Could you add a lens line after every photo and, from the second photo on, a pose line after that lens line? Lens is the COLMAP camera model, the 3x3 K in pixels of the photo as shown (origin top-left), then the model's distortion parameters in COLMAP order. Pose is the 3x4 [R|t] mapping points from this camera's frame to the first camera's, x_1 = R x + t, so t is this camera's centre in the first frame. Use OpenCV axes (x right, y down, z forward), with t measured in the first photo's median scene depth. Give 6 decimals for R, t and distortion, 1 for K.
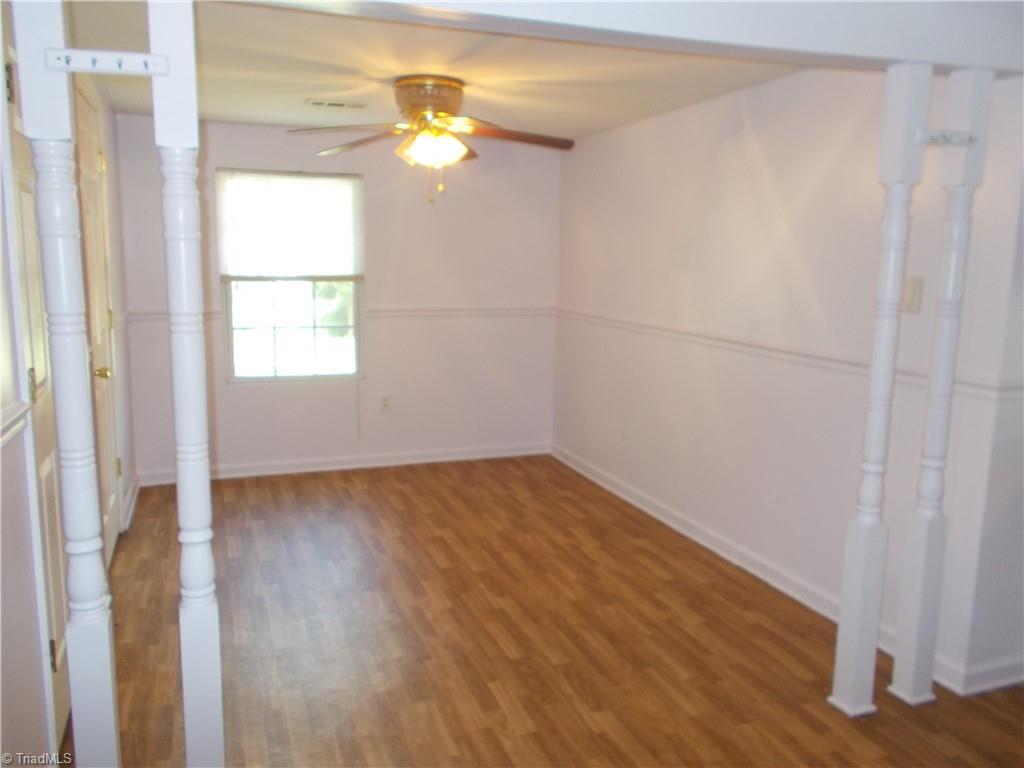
lens RADIAL K [[809.2, 0, 510.6], [0, 809.2, 378.0], [0, 0, 1]] dist [0.045194, -0.036167]
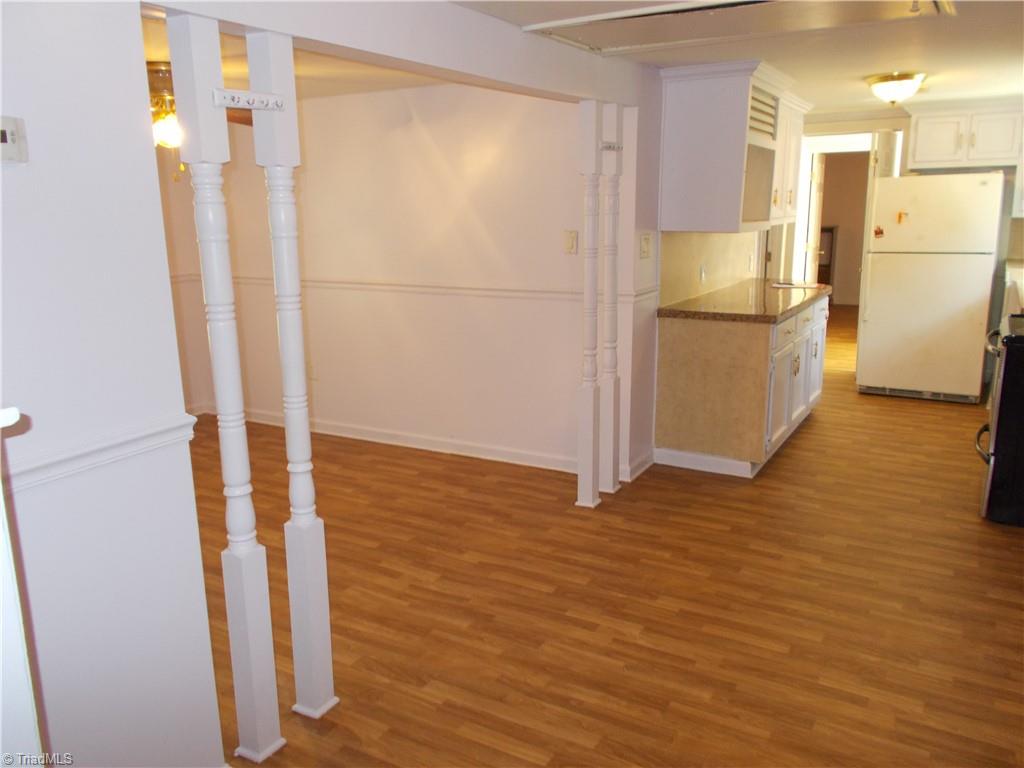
lens RADIAL K [[809.2, 0, 510.6], [0, 809.2, 378.0], [0, 0, 1]] dist [0.045194, -0.036167]
pose [[0.778094, -0.165050, 0.606076, -0.590104], [0.127876, 0.986278, 0.104420, -0.024710], [-0.614994, -0.003746, 0.788523, -0.145292]]
